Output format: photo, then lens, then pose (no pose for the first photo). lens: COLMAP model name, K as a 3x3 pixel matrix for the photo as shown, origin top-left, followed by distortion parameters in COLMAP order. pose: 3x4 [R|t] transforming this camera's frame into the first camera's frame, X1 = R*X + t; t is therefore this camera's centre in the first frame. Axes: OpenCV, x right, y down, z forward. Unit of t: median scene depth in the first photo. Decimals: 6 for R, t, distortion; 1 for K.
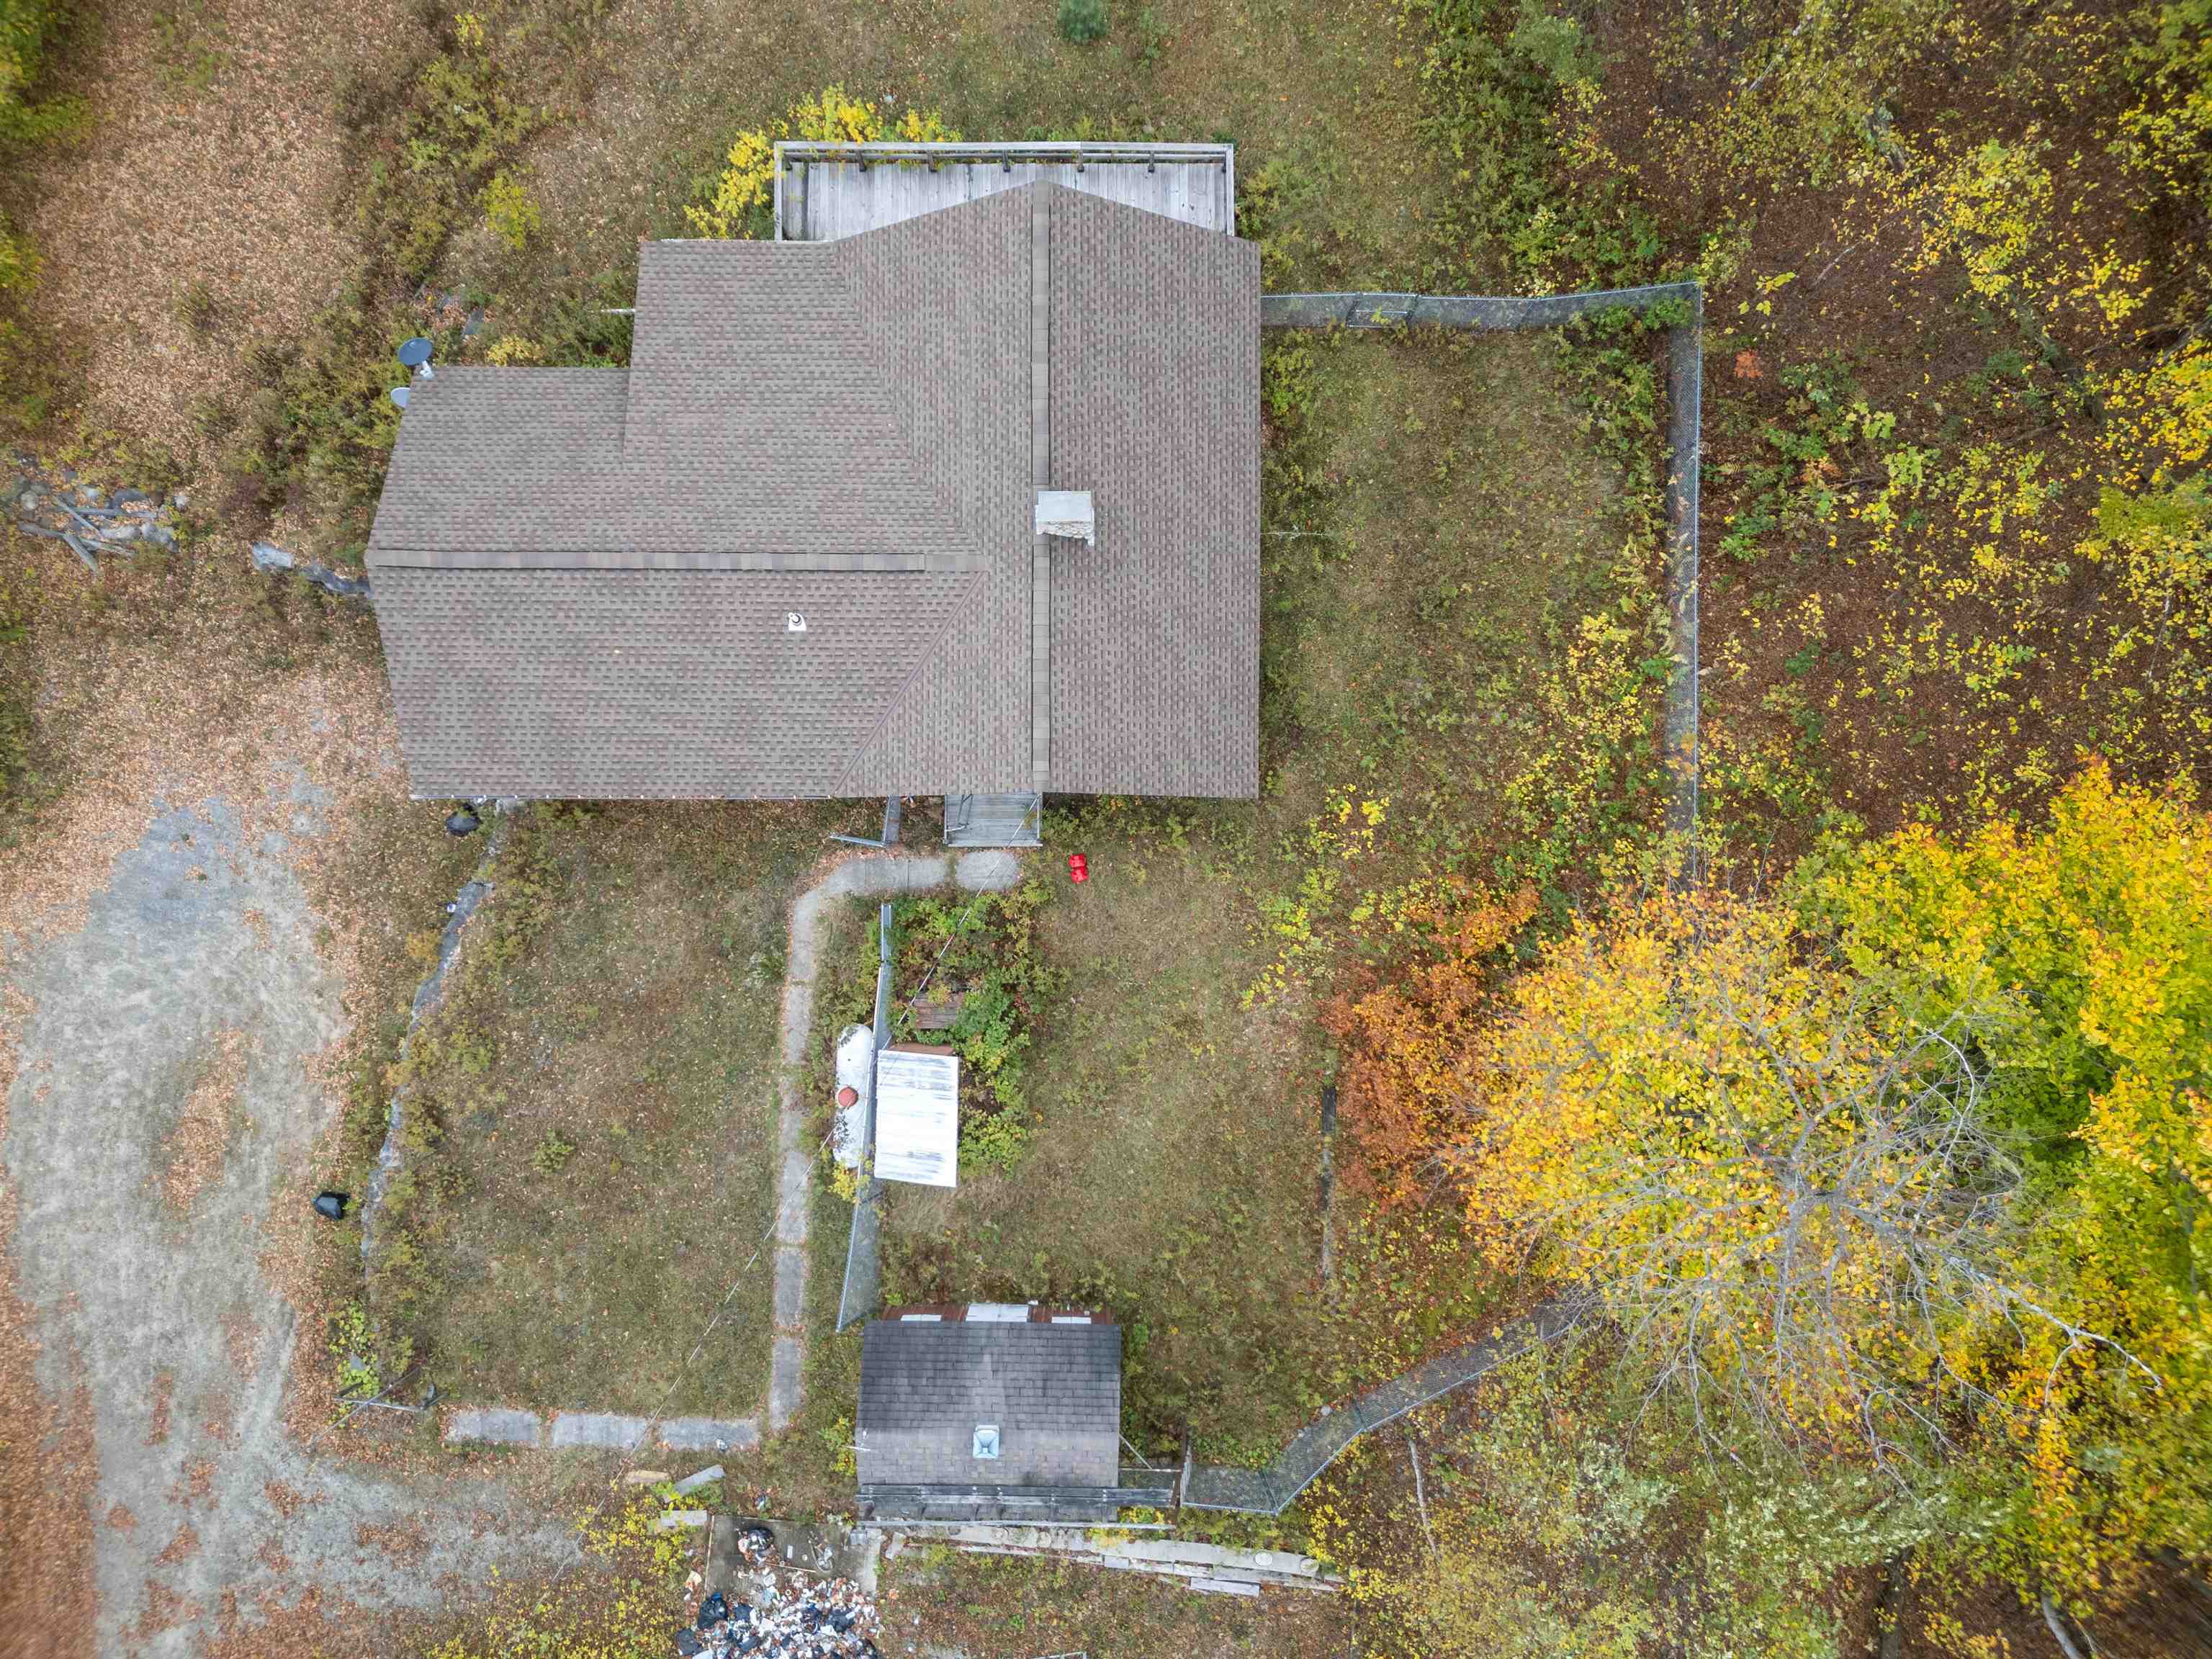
lens RADIAL K [[1546.9, 0, 1109.6], [0, 1546.9, 830.6], [0, 0, 1]] dist [0.048036, -0.035804]
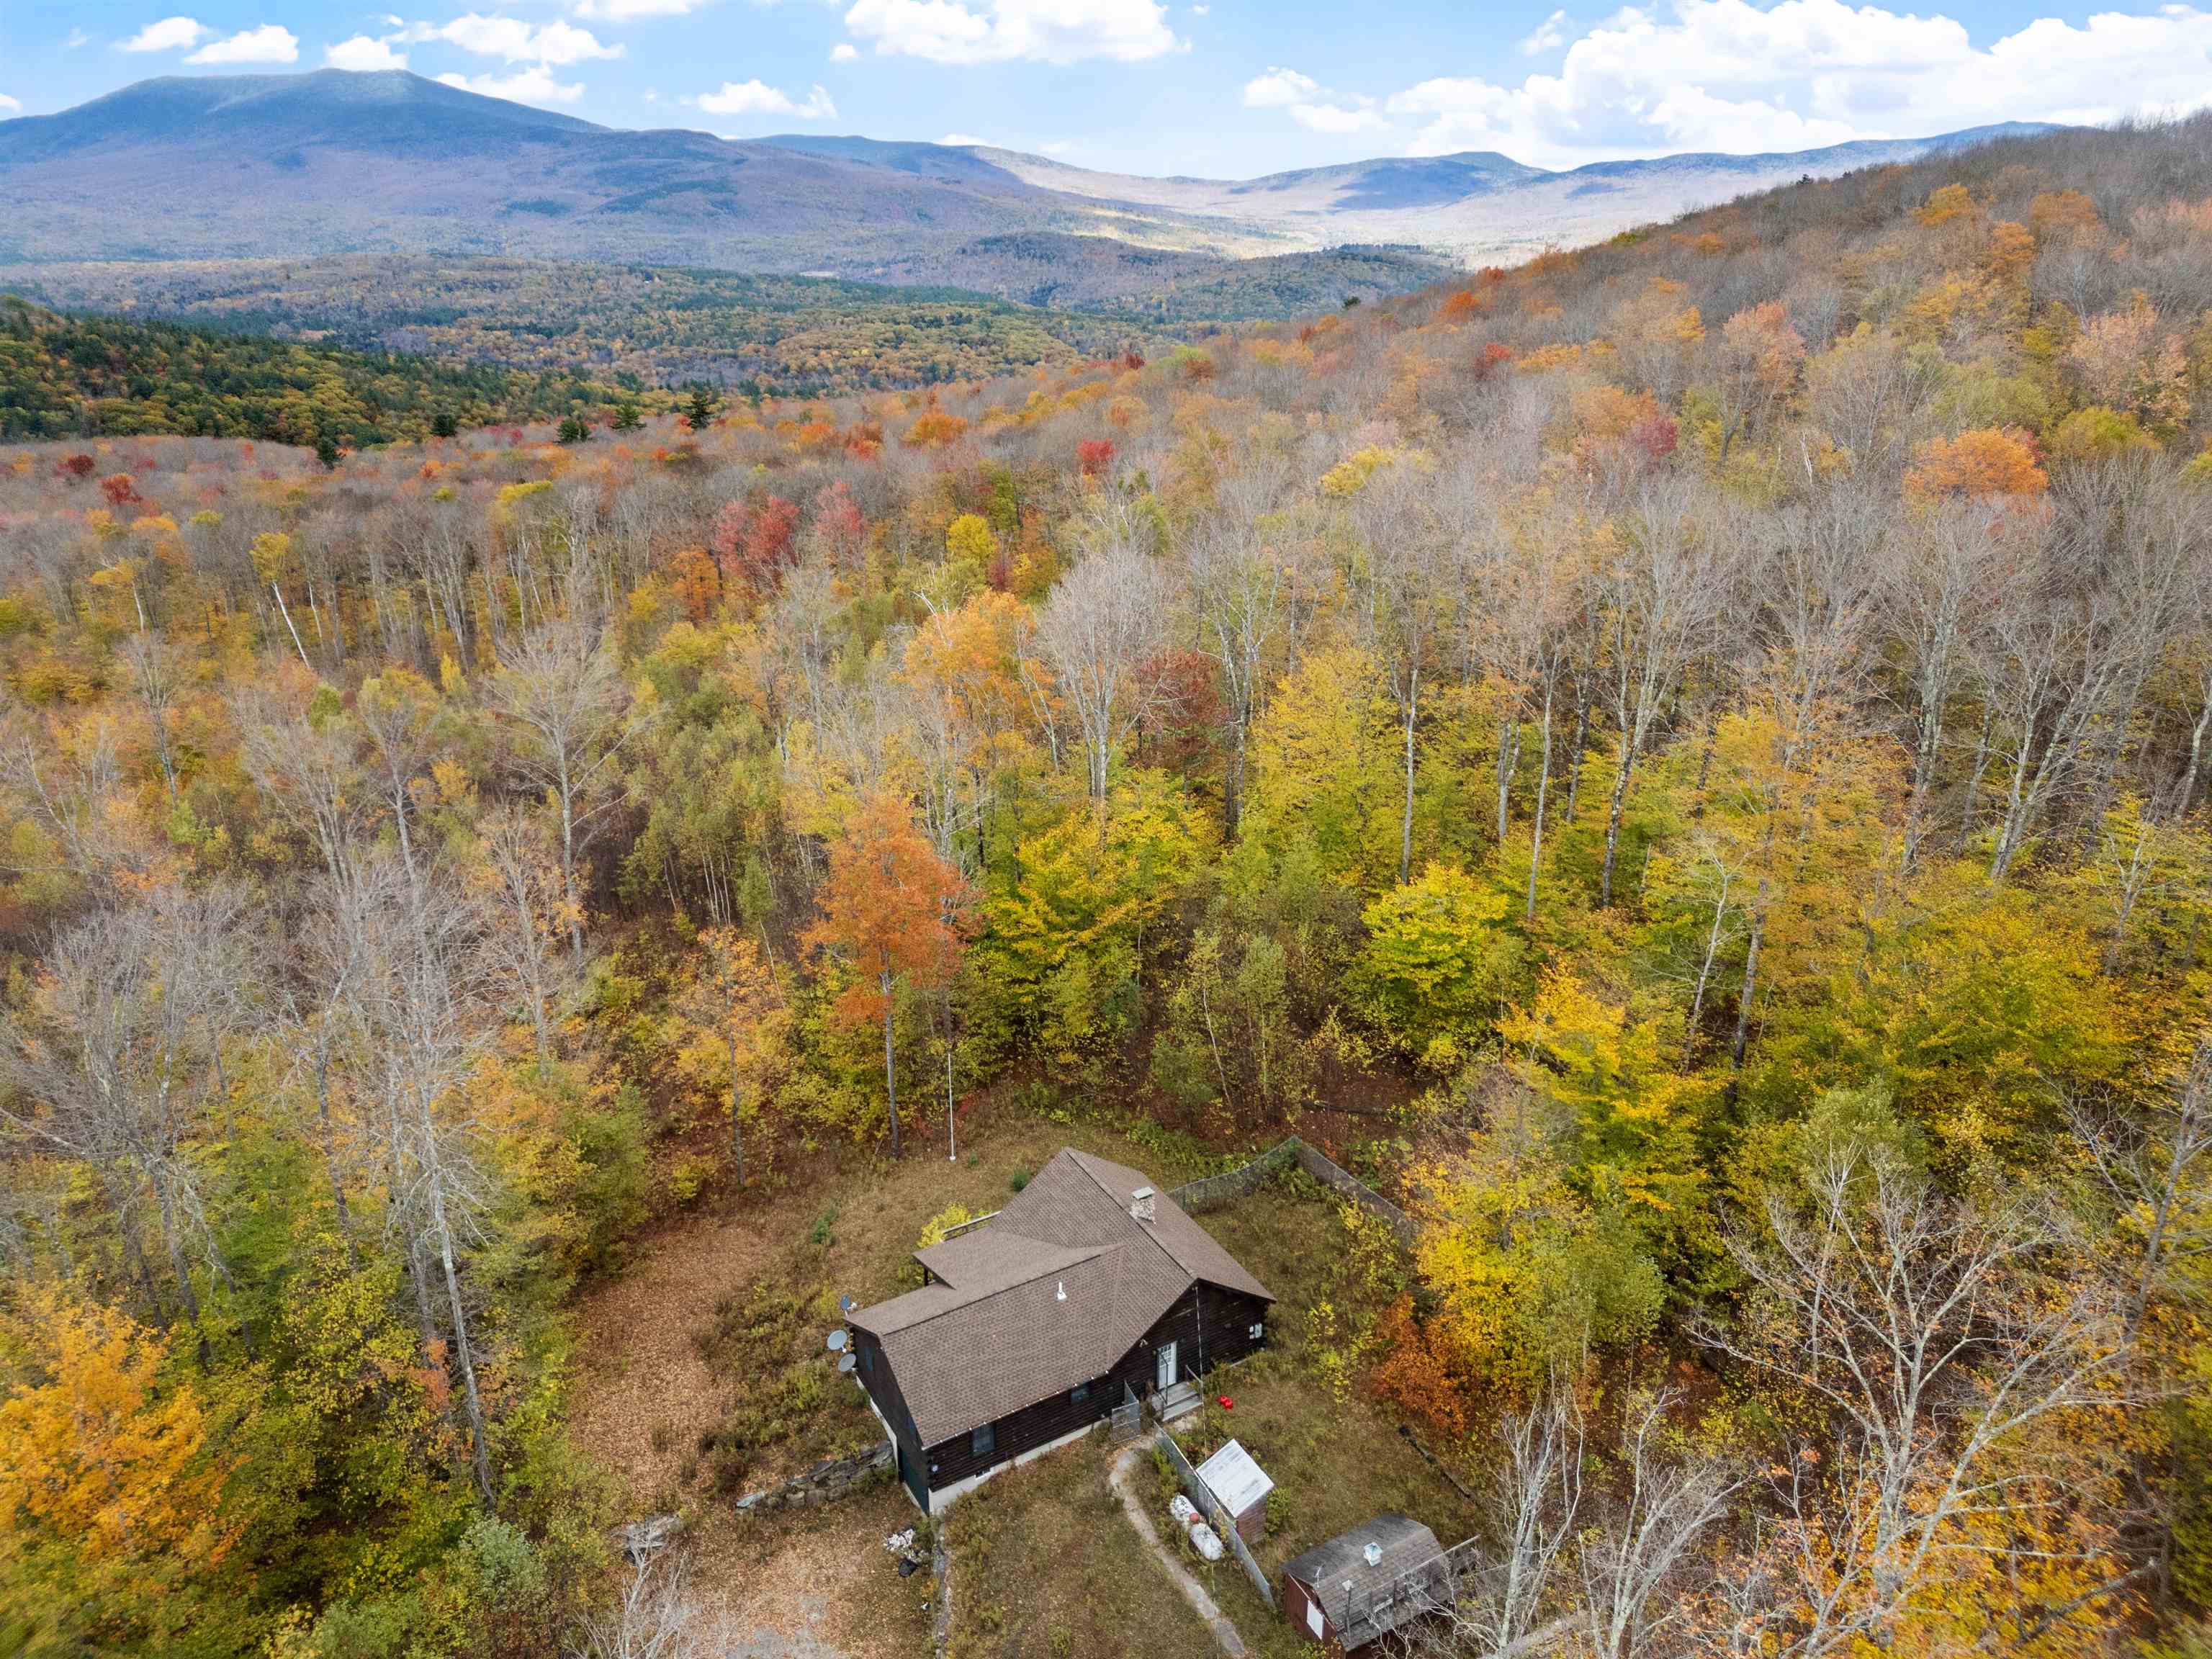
lens RADIAL K [[1546.9, 0, 1102.3], [0, 1546.9, 835.2], [0, 0, 1]] dist [0.048036, -0.035804]
pose [[0.858050, -0.193191, 0.475843, -0.927844], [0.513531, 0.333525, -0.790599, 1.229170], [-0.005969, 0.922734, 0.385391, -0.394795]]
